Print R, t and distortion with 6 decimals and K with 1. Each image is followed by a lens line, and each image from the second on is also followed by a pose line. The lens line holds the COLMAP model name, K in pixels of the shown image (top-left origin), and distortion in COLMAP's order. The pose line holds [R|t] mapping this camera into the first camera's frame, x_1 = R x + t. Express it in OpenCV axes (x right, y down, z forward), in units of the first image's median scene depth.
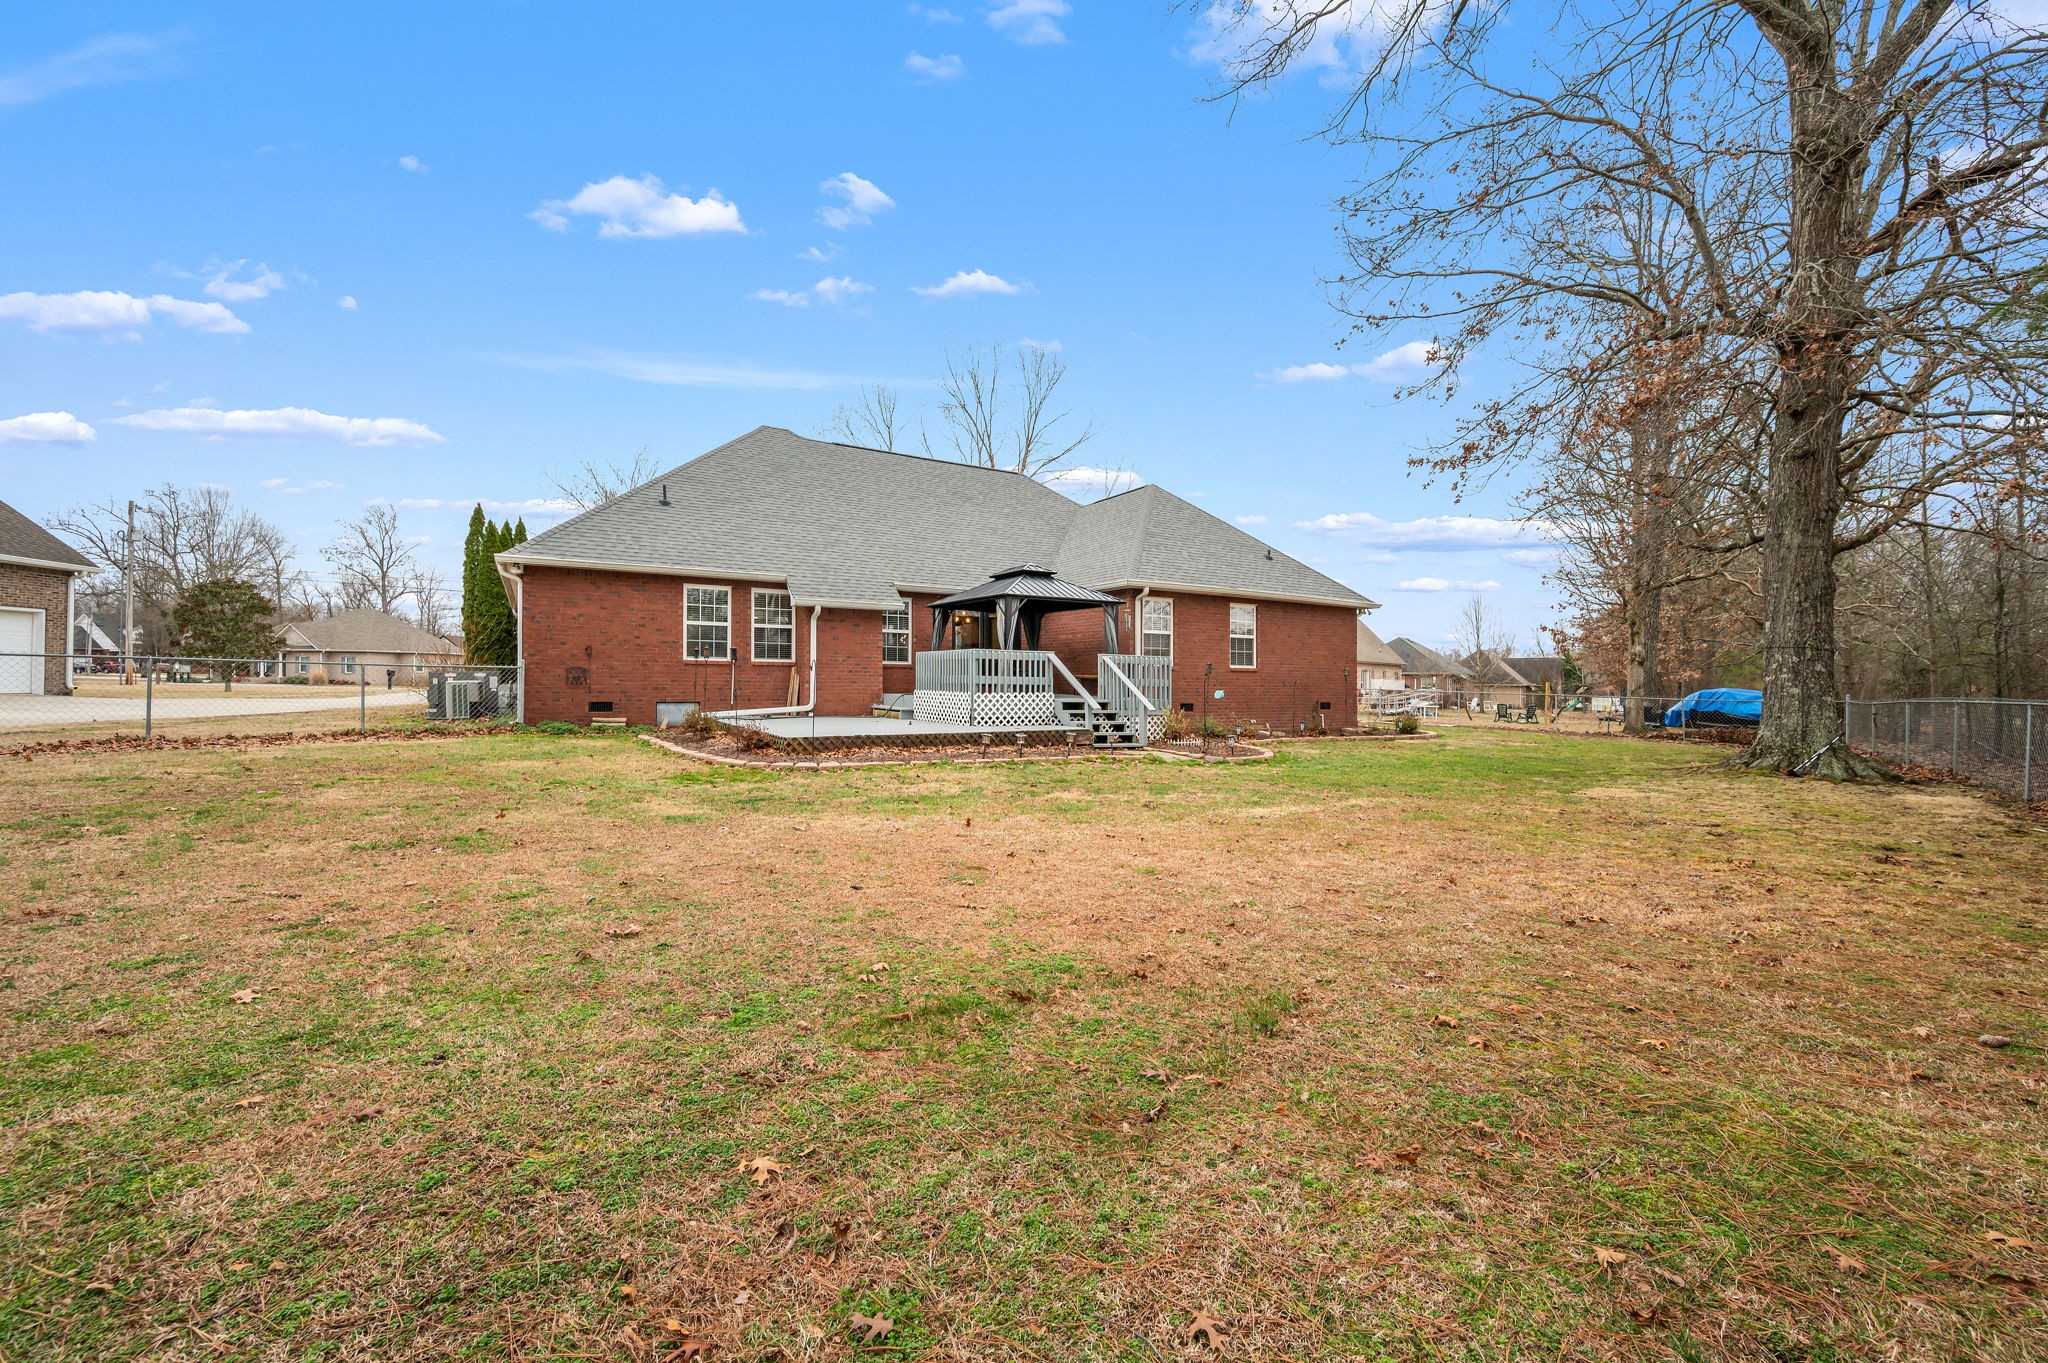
lens RADIAL K [[808.4, 0, 1038.0], [0, 808.4, 676.3], [0, 0, 1]] dist [-0.006179, 0.001105]
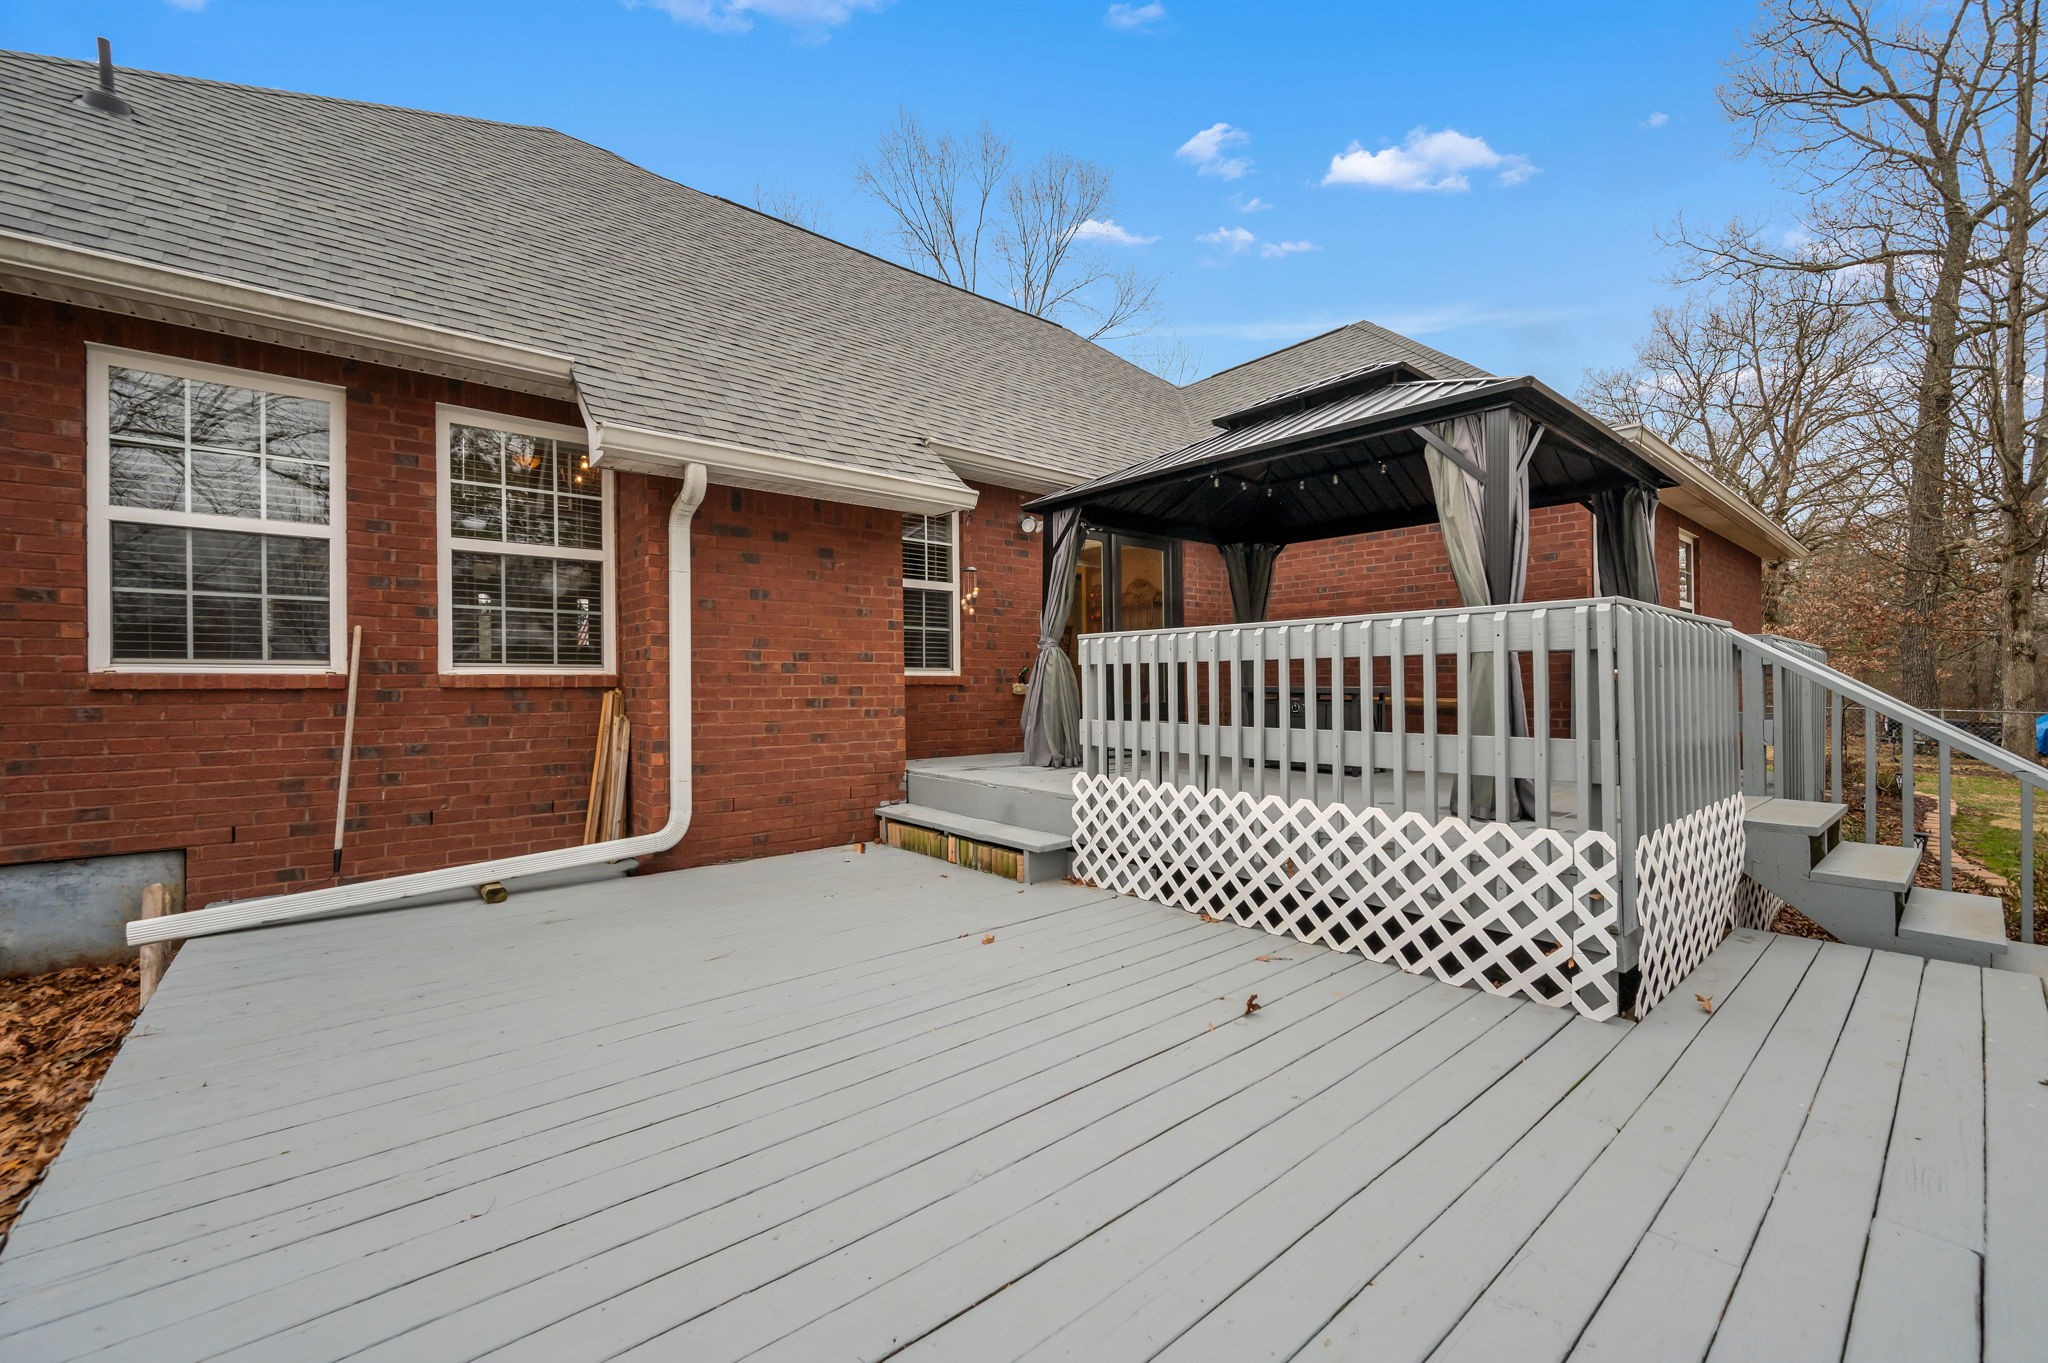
lens RADIAL K [[808.4, 0, 1042.4], [0, 808.4, 687.7], [0, 0, 1]] dist [-0.006179, 0.001105]
pose [[0.987663, -0.014233, 0.155946, -0.194073], [0.012406, 0.999843, 0.012683, -0.014906], [-0.156102, -0.010592, 0.987684, 0.689456]]
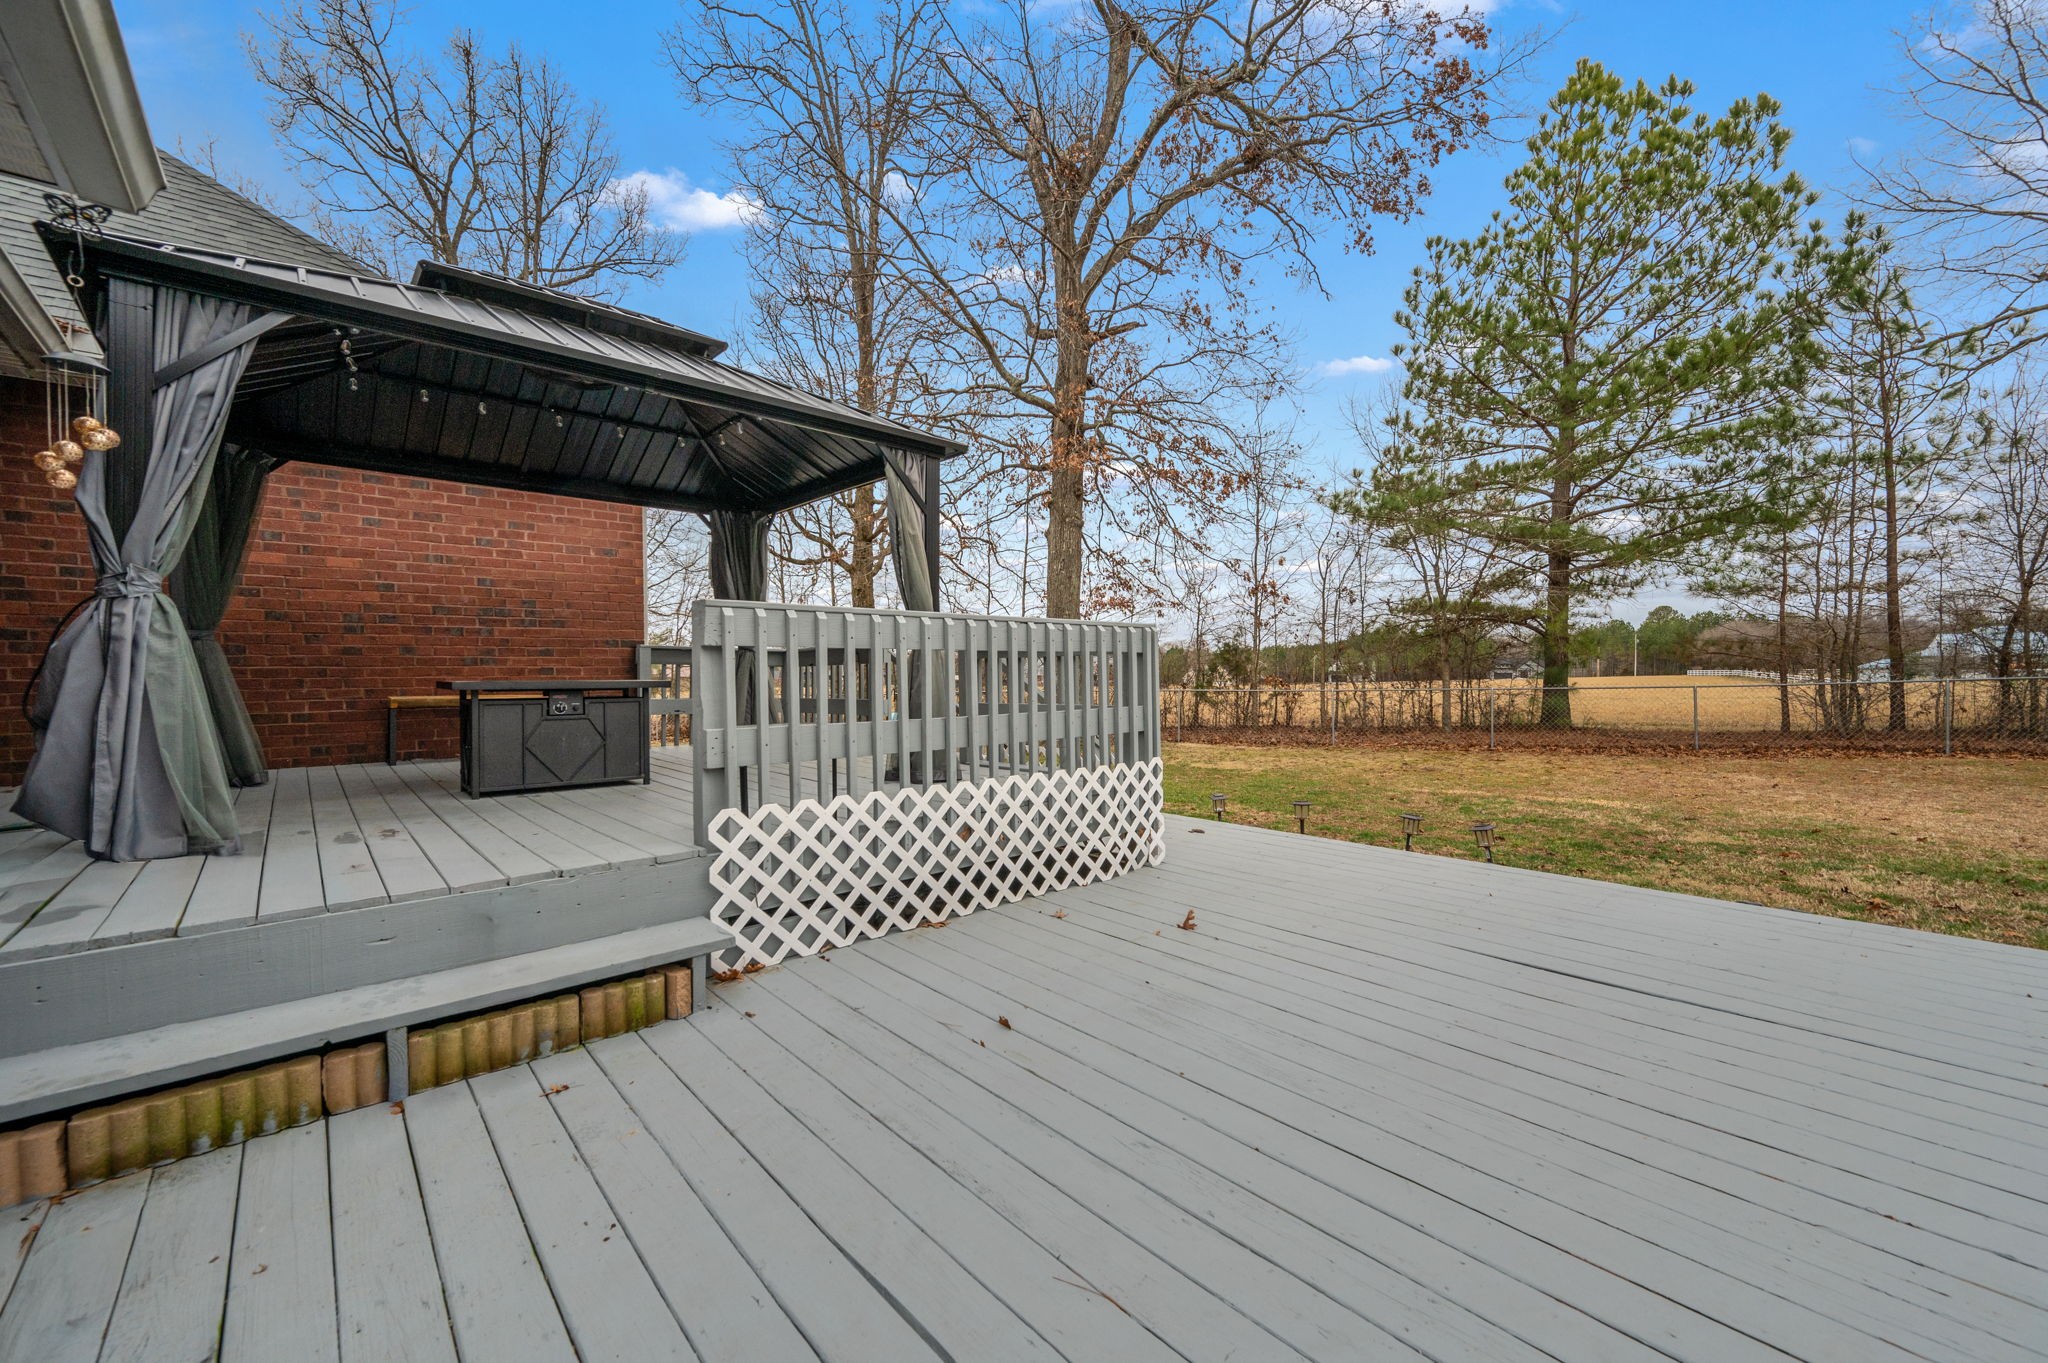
lens RADIAL K [[808.4, 0, 1042.9], [0, 808.4, 673.9], [0, 0, 1]] dist [-0.006179, 0.001105]
pose [[-0.199086, -0.007880, 0.979950, -0.322411], [-0.001385, 0.999969, 0.007760, -0.014260], [-0.979981, 0.000187, -0.199091, 0.912874]]
